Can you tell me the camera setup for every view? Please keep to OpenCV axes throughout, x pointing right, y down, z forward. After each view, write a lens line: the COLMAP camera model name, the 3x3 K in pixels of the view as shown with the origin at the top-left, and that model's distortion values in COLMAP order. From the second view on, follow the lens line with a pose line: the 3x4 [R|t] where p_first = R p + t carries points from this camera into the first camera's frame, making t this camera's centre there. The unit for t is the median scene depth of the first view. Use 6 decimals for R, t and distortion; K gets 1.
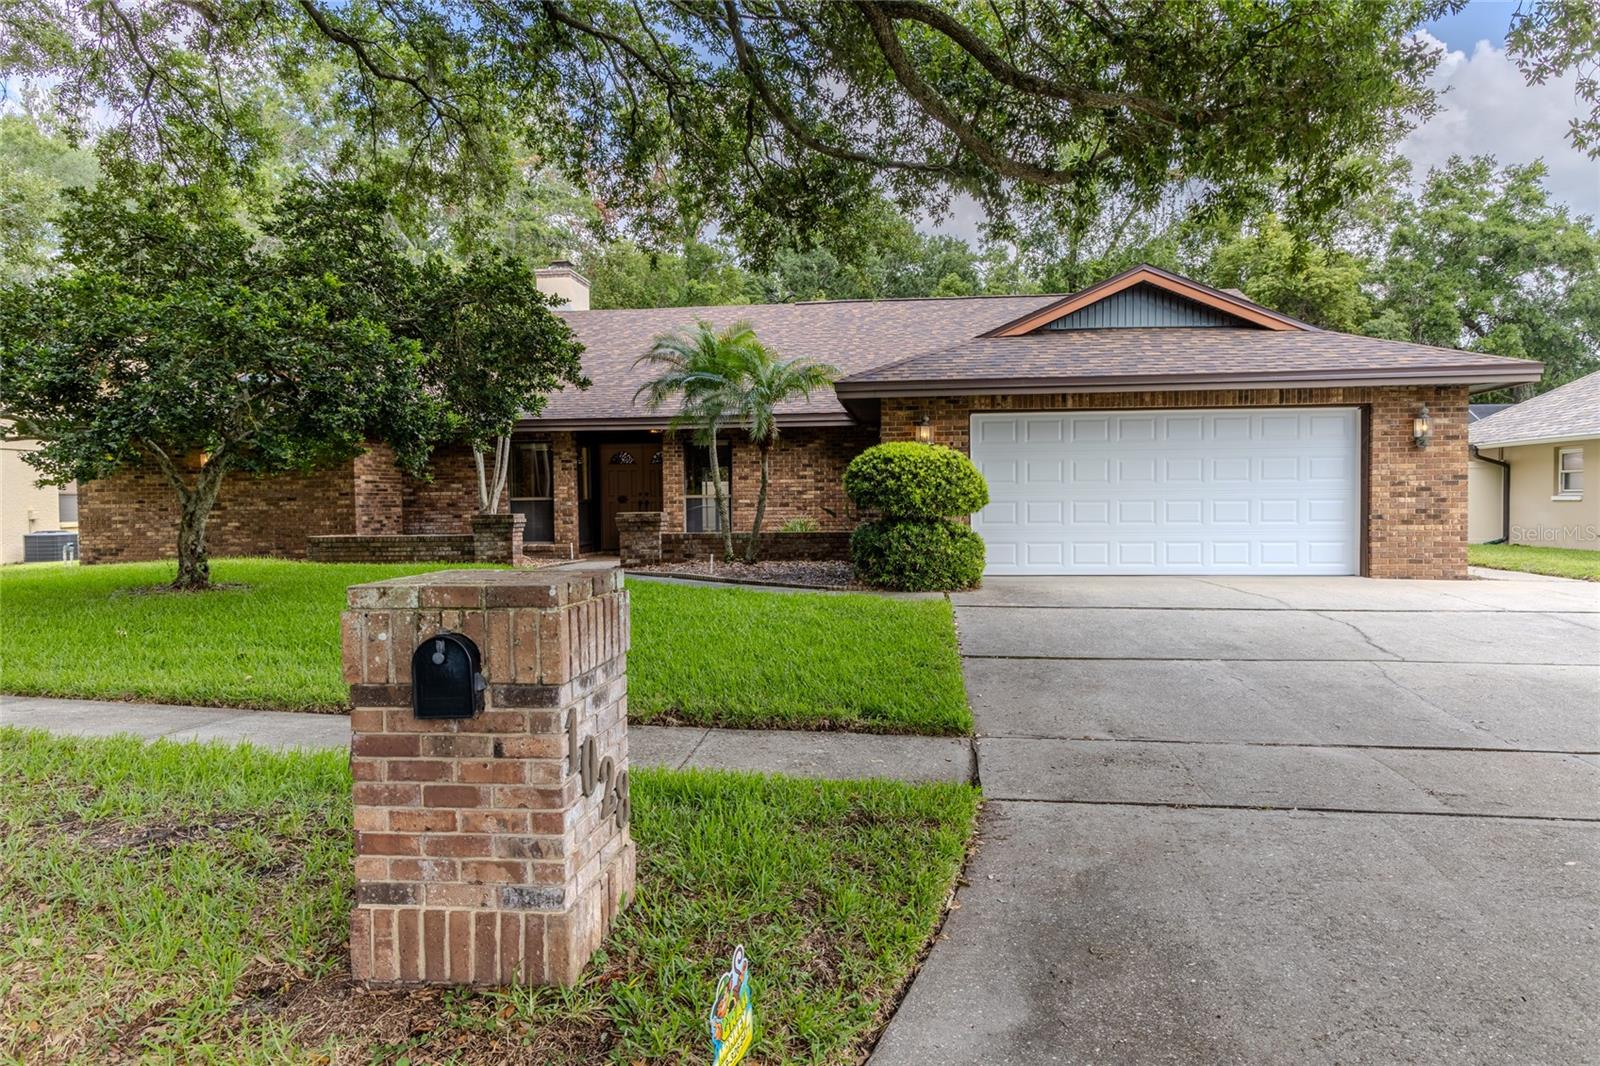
lens RADIAL K [[1118.4, 0, 801.1], [0, 1118.4, 530.9], [0, 0, 1]] dist [0.023771, -0.001835]
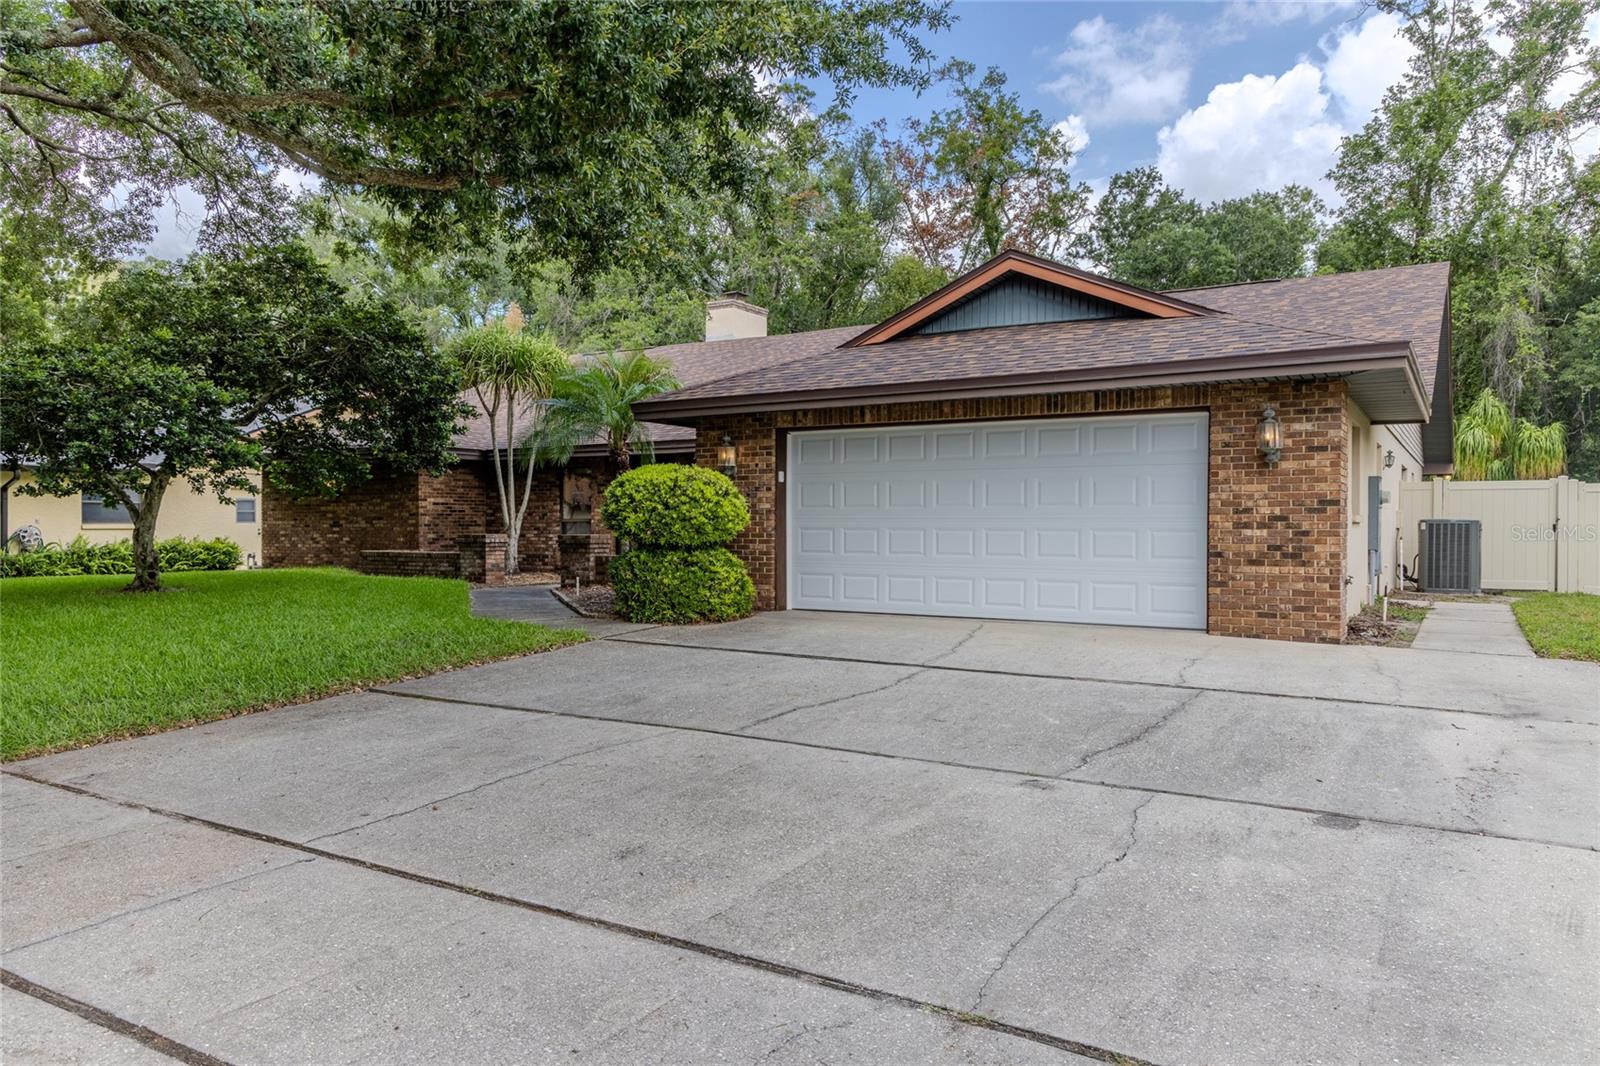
lens RADIAL K [[1118.4, 0, 800.3], [0, 1118.4, 529.7], [0, 0, 1]] dist [0.023771, -0.001835]
pose [[0.900747, 0.012737, -0.434157, 0.588996], [-0.021051, 0.999675, -0.014346, -0.012307], [0.433834, 0.022062, 0.900723, 0.194749]]
